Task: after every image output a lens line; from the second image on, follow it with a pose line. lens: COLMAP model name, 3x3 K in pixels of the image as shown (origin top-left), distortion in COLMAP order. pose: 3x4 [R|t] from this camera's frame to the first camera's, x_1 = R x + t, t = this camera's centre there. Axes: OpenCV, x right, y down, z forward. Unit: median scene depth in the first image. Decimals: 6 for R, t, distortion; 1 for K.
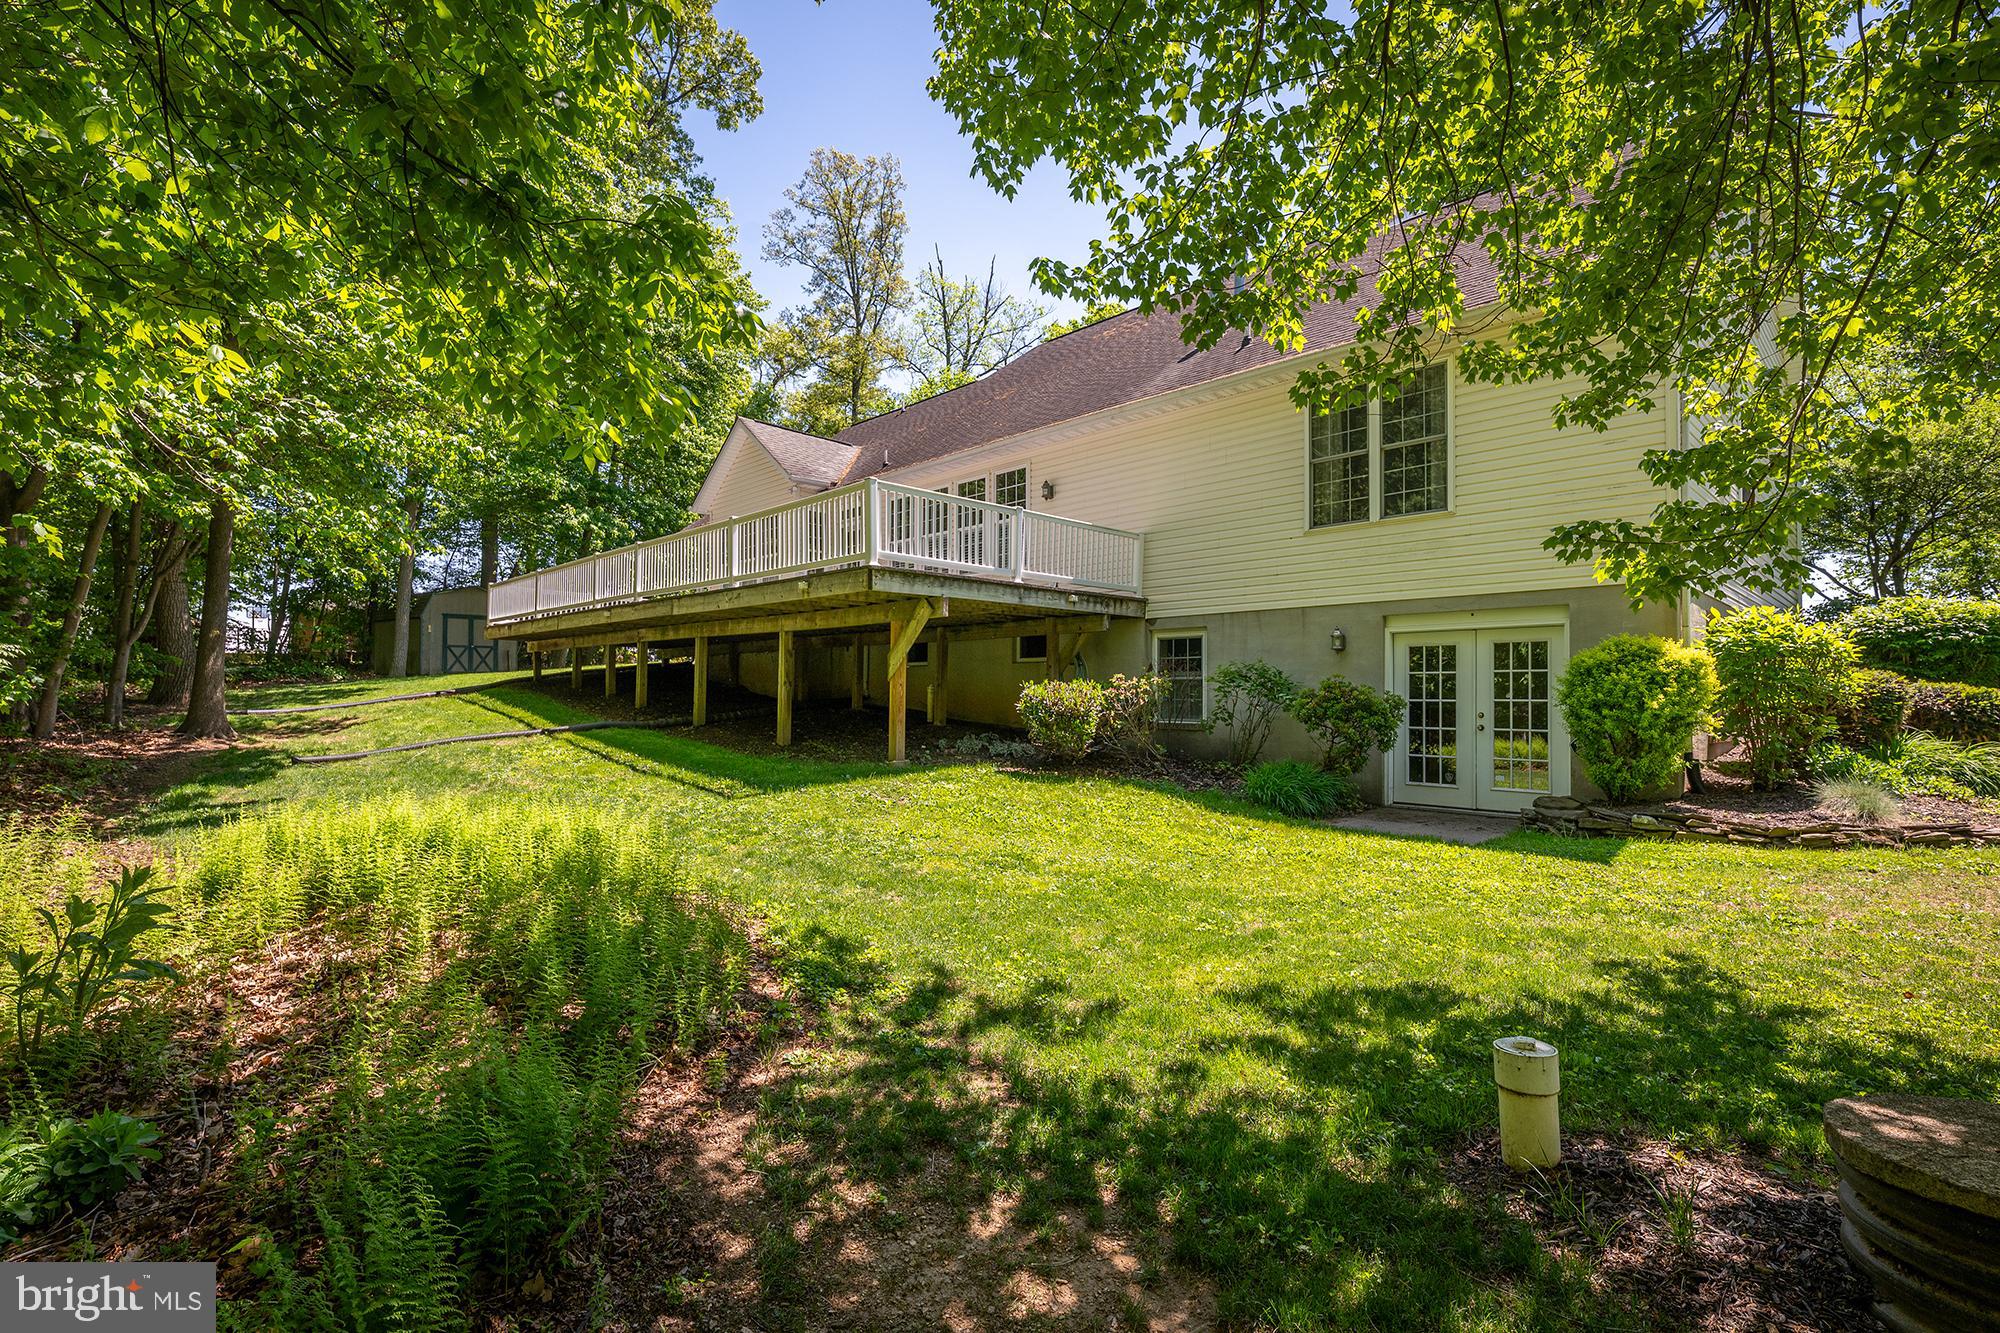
lens RADIAL K [[919.5, 0, 1003.6], [0, 919.5, 665.9], [0, 0, 1]] dist [0.000327, 0.000008]
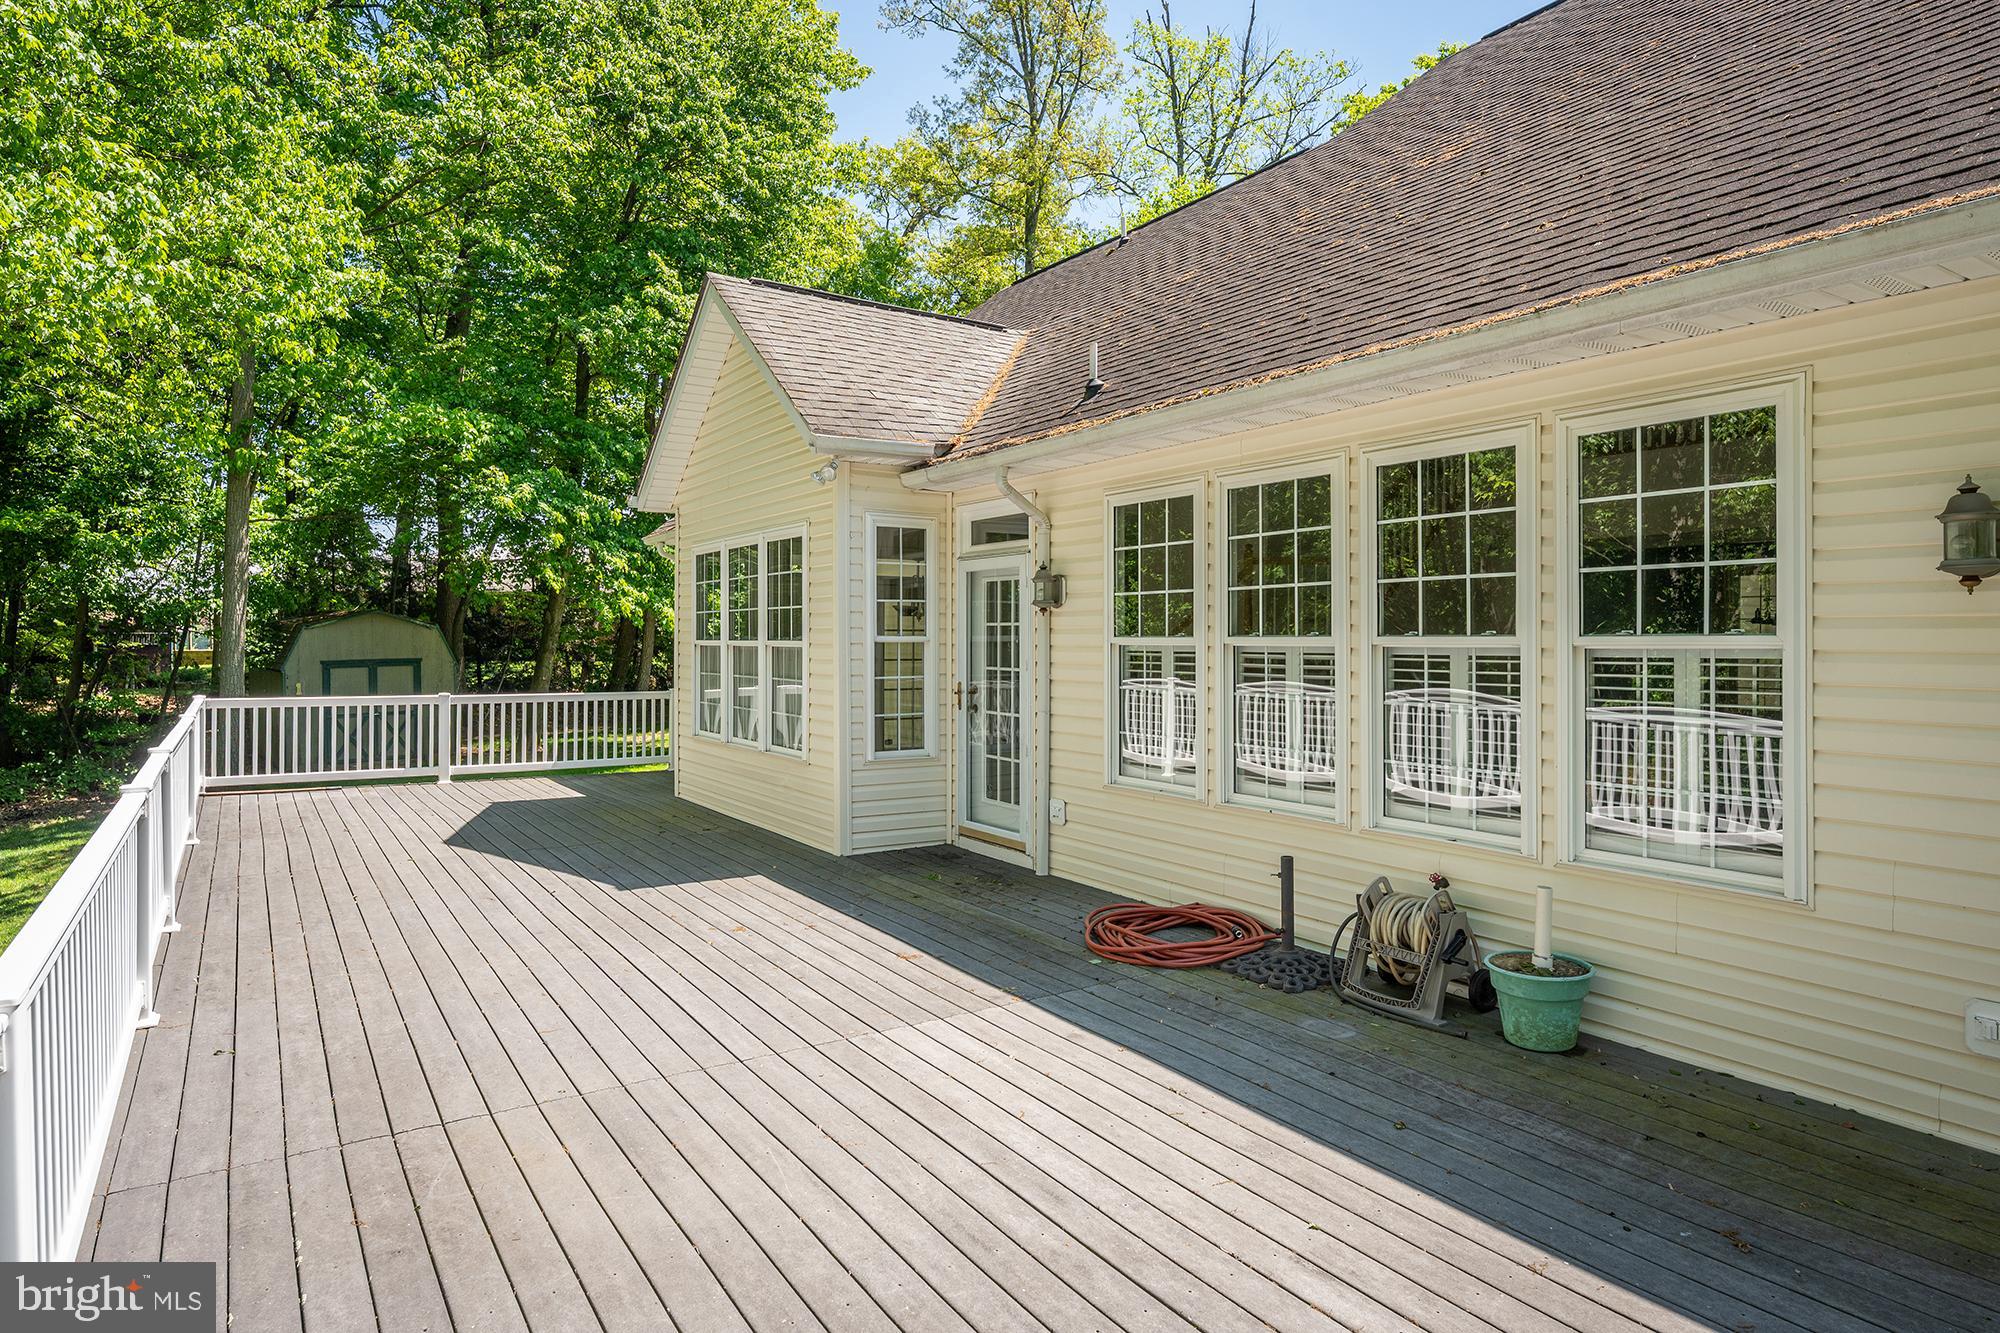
lens RADIAL K [[1181.4, 0, 1001.0], [0, 1181.4, 657.0], [0, 0, 1]] dist [-0.005348, -0.000548]
pose [[0.981279, -0.003745, -0.192554, -0.028107], [0.013121, 0.998788, 0.047443, -0.049692], [0.192143, -0.049081, 0.980139, 0.200037]]
